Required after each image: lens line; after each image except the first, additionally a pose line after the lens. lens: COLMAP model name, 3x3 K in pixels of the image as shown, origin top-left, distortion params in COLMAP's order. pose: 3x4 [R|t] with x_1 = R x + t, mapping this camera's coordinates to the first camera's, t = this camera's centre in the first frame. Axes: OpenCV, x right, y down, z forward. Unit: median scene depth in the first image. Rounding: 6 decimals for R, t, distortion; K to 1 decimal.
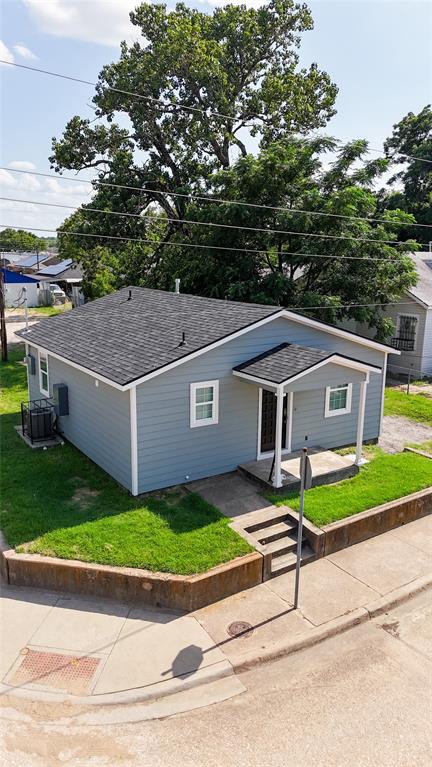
lens RADIAL K [[527.0, 0, 216.0], [0, 527.0, 383.5], [0, 0, 1]] dist [0.008029, 0.001932]
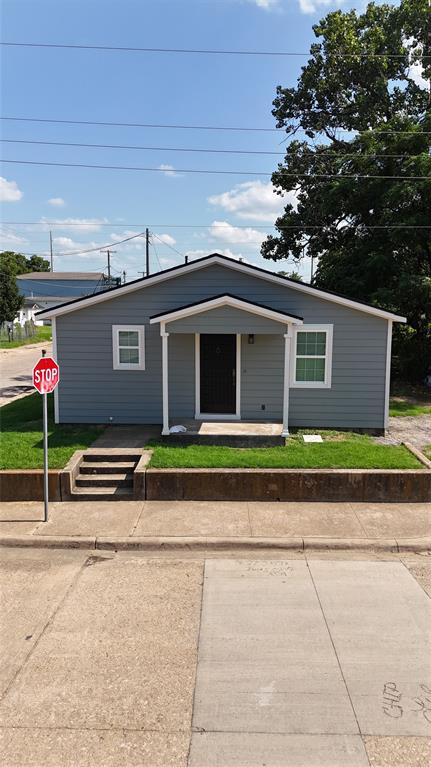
lens RADIAL K [[527.0, 0, 215.5], [0, 527.0, 383.5], [0, 0, 1]] dist [0.008029, 0.001932]
pose [[0.836366, 0.081218, -0.542122, 0.685776], [-0.122225, 0.991696, -0.039992, 0.128702], [0.534372, 0.099709, 0.839348, 0.238252]]
